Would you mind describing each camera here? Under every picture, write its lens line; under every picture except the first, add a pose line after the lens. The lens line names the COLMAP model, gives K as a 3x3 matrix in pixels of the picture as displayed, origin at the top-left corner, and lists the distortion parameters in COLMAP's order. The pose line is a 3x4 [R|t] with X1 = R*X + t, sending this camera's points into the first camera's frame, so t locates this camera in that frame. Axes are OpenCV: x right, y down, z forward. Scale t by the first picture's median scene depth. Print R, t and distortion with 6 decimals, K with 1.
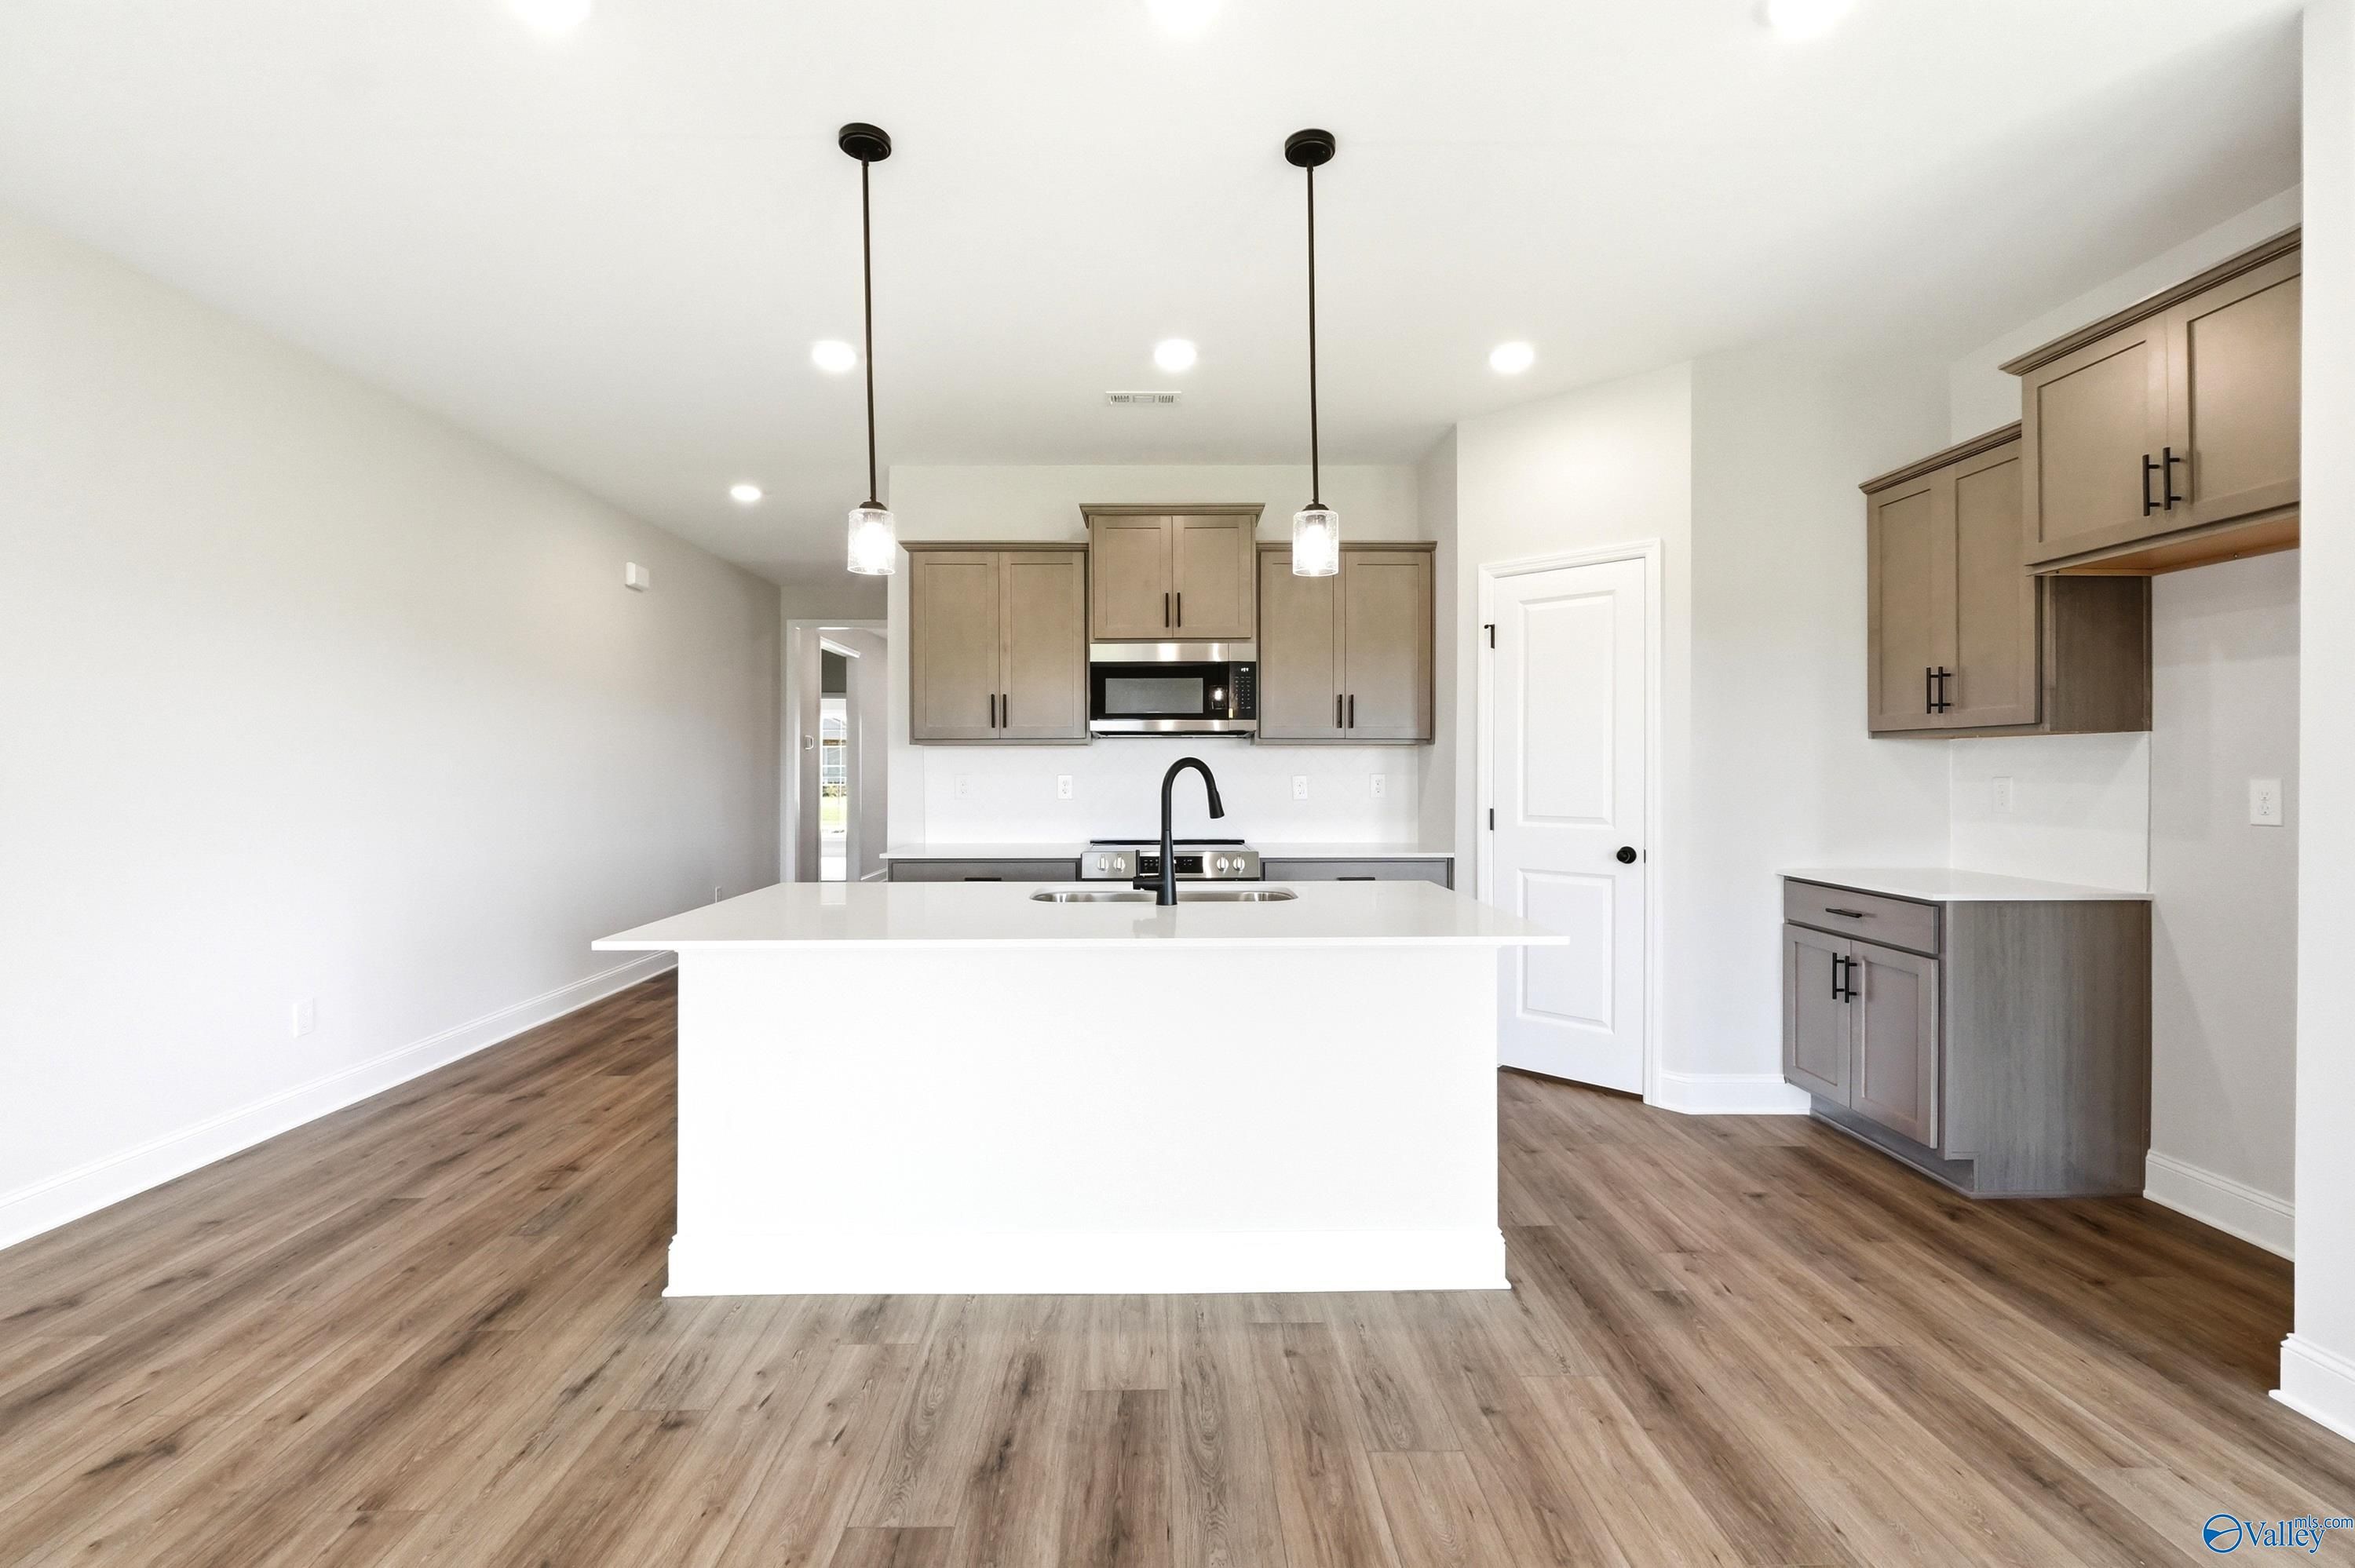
lens RADIAL K [[1043.9, 0, 1166.4], [0, 1043.9, 768.4], [0, 0, 1]] dist [-0.001700, -0.000183]
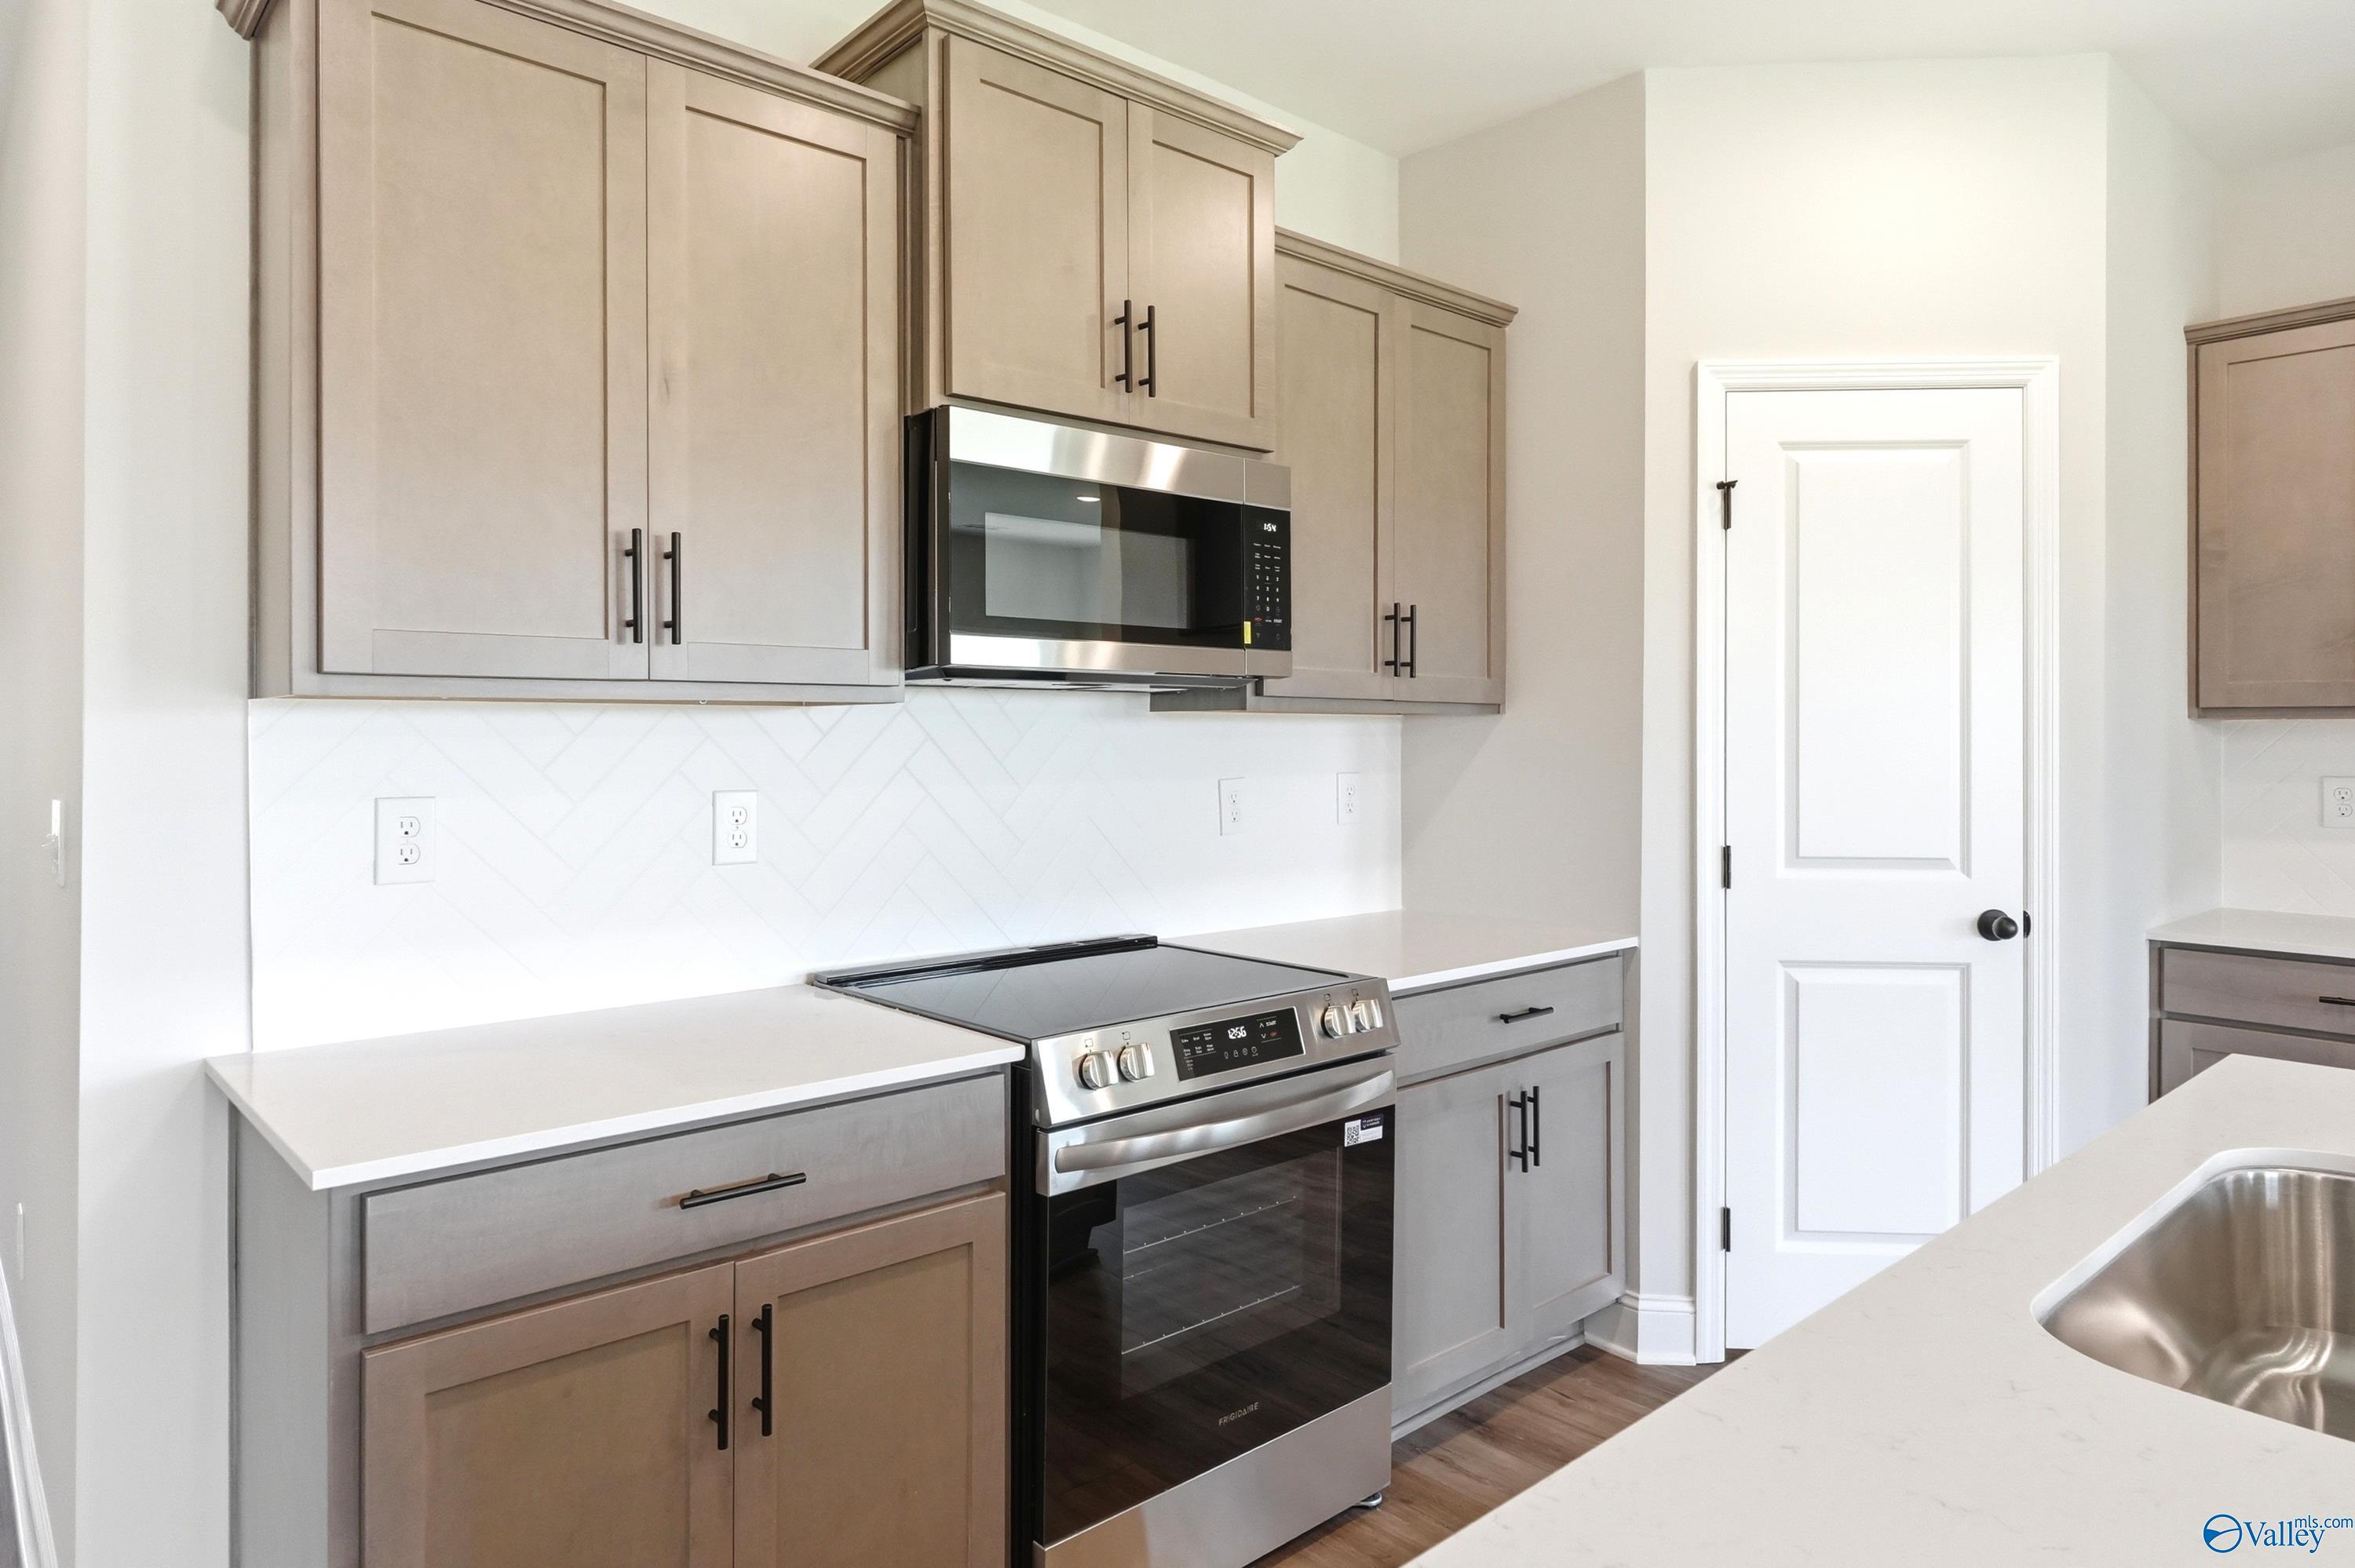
lens RADIAL K [[1410.2, 0, 1164.1], [0, 1410.2, 737.0], [0, 0, 1]] dist [-0.000021, -0.001324]
pose [[0.757983, 0.001161, 0.652273, -0.451546], [-0.002750, 0.999995, 0.001416, -0.019249], [-0.652268, -0.002868, 0.757983, 0.868398]]
